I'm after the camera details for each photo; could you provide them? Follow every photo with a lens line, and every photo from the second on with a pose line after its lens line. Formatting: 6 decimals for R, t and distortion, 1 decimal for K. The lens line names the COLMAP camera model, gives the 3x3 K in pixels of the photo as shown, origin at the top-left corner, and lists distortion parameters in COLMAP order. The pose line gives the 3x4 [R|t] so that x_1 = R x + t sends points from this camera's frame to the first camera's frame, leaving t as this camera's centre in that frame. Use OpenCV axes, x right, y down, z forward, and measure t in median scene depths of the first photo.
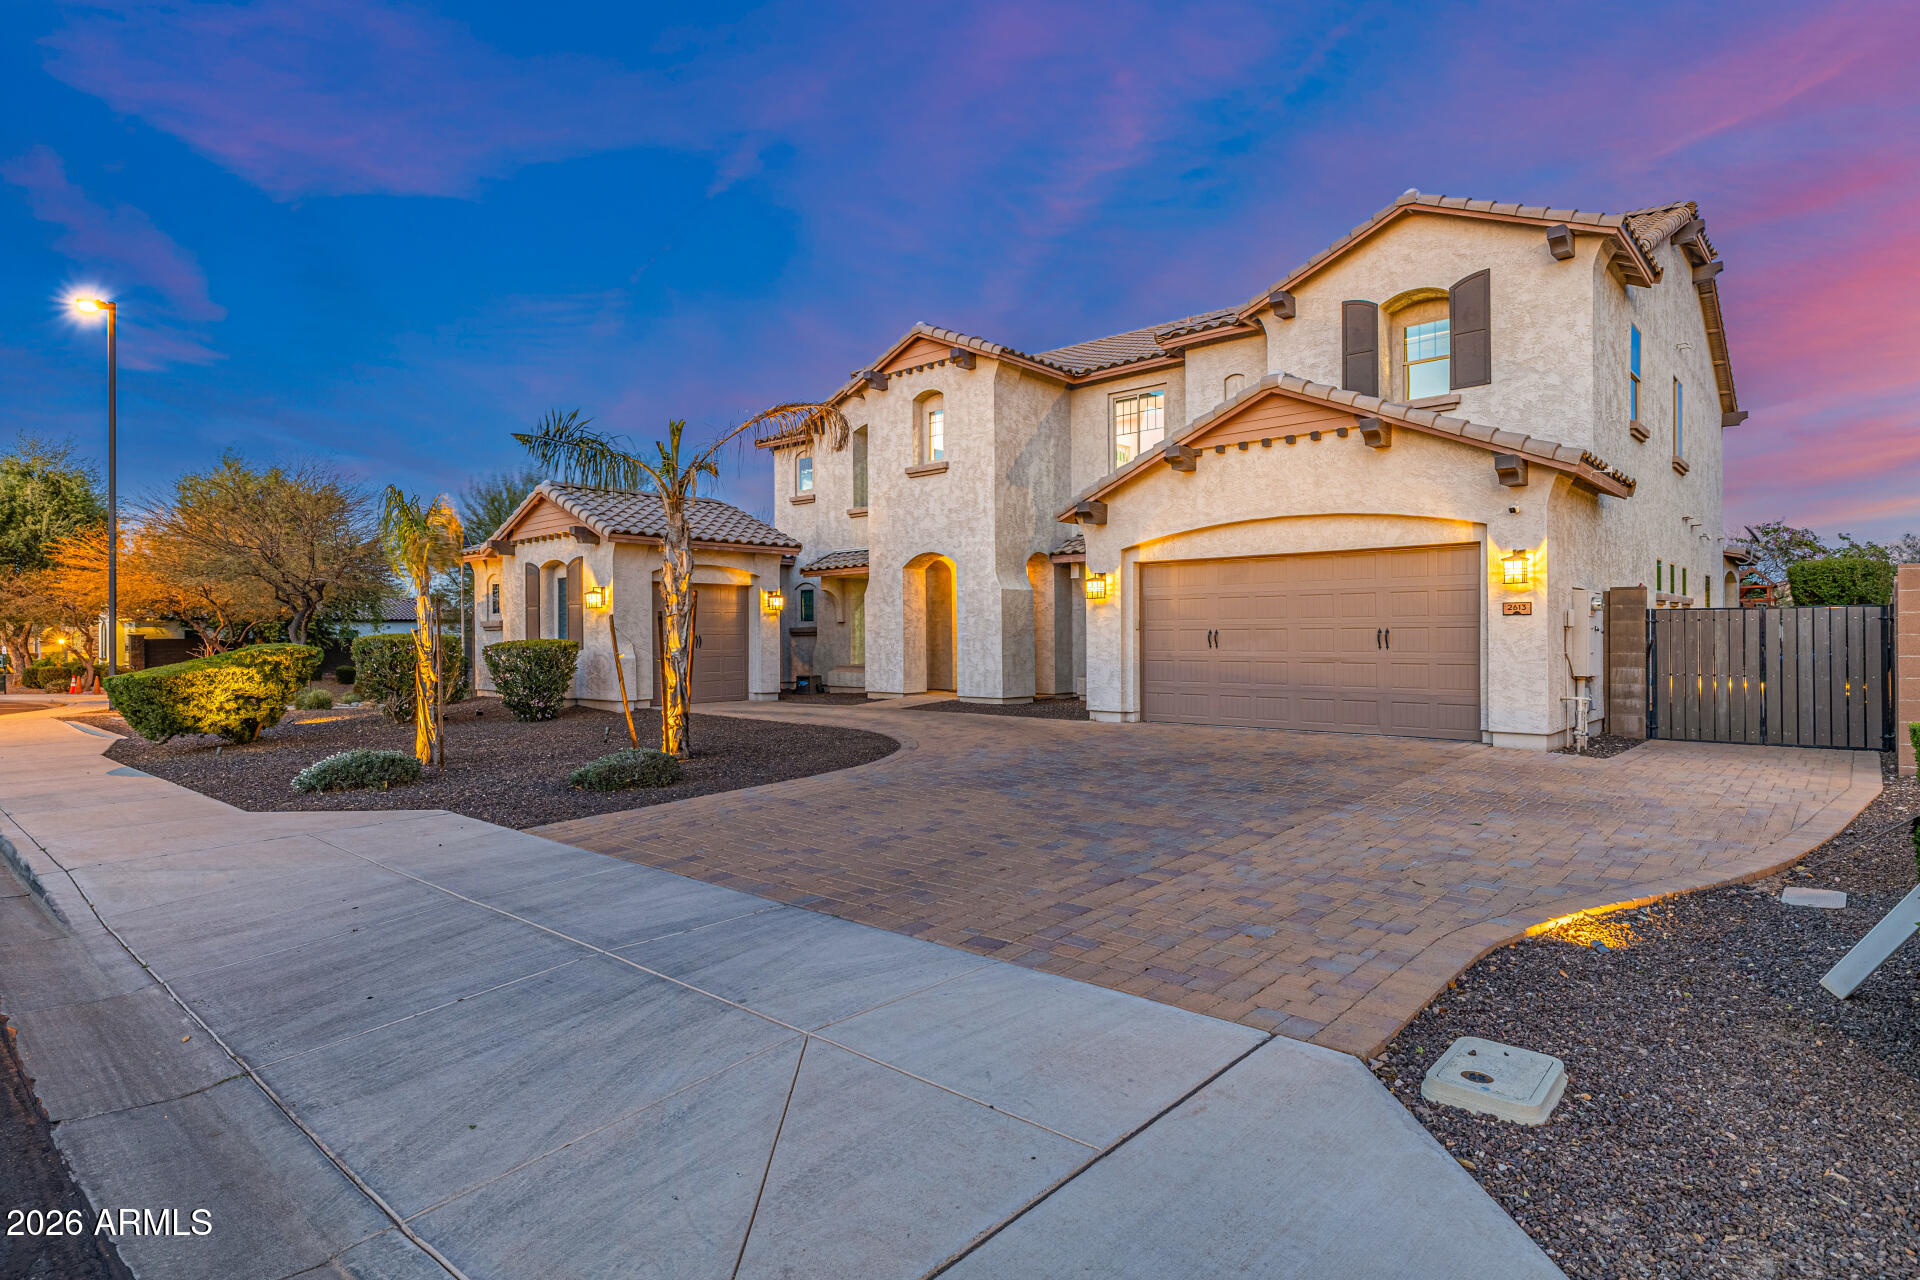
lens RADIAL K [[1027.0, 0, 960.0], [0, 1027.0, 640.0], [0, 0, 1]] dist [-0.003402, -0.000271]
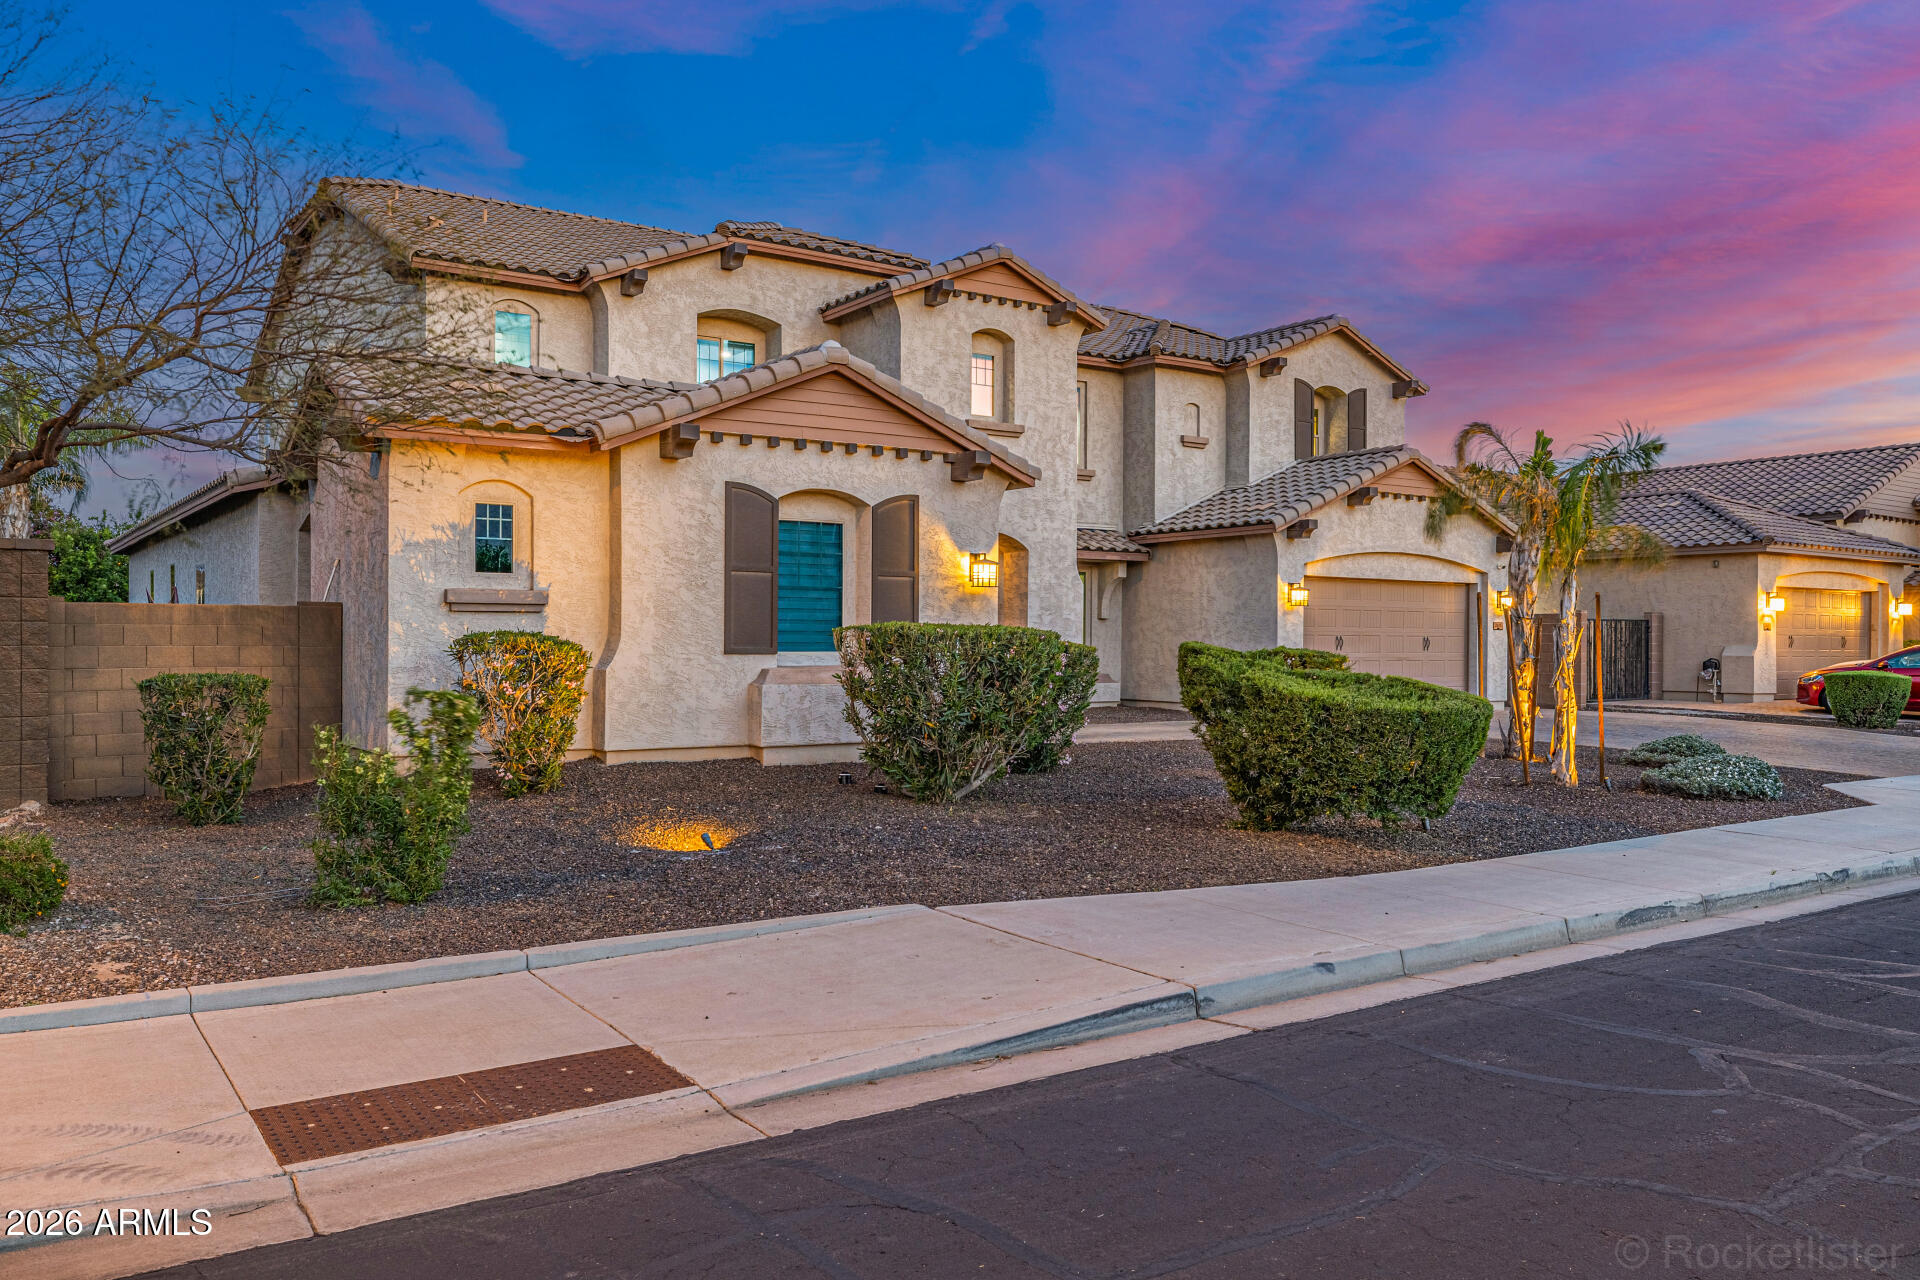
lens RADIAL K [[1508.6, 0, 960.0], [0, 1508.6, 640.0], [0, 0, 1]] dist [0.005789, 0.000325]
pose [[0.238068, 0.019485, 0.971053, -1.225878], [-0.002031, 0.999807, -0.019564, 0.022893], [-0.971246, 0.002685, 0.238061, 0.779069]]
